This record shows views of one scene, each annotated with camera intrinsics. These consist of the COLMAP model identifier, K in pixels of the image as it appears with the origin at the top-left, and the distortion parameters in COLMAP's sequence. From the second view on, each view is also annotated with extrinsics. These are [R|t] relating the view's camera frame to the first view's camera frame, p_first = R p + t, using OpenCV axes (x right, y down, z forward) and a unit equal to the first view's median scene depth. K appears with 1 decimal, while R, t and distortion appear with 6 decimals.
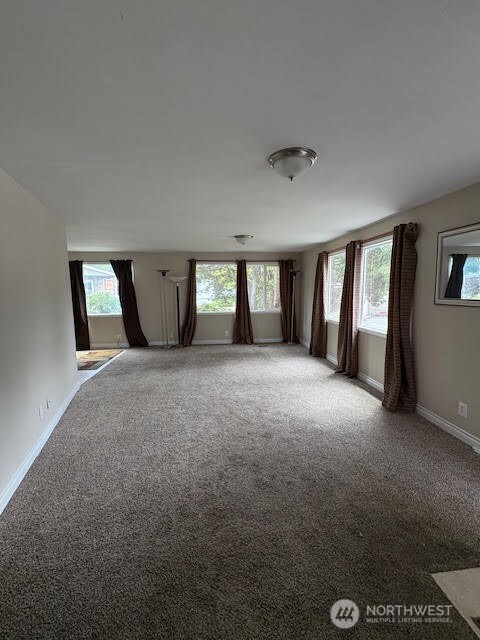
lens RADIAL K [[252.3, 0, 240.0], [0, 252.3, 320.0], [0, 0, 1]] dist [0.000689, 0.000100]
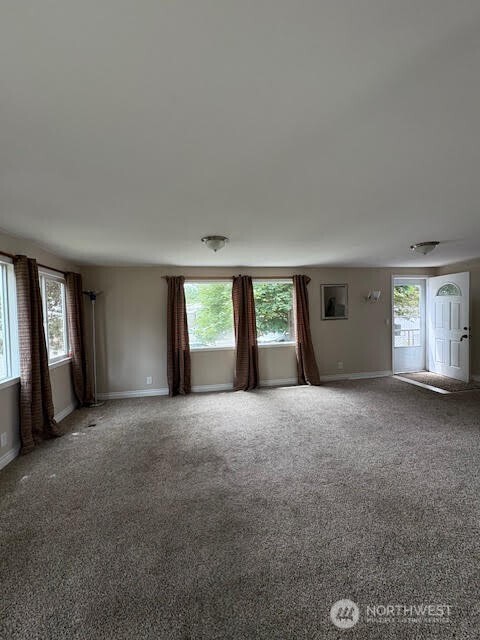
lens RADIAL K [[252.3, 0, 240.0], [0, 252.3, 320.0], [0, 0, 1]] dist [0.000689, 0.000100]
pose [[-0.034944, -0.036425, 0.998725, -0.397570], [0.156605, 0.986790, 0.041469, -0.081804], [-0.987043, 0.157855, -0.028778, 0.580373]]
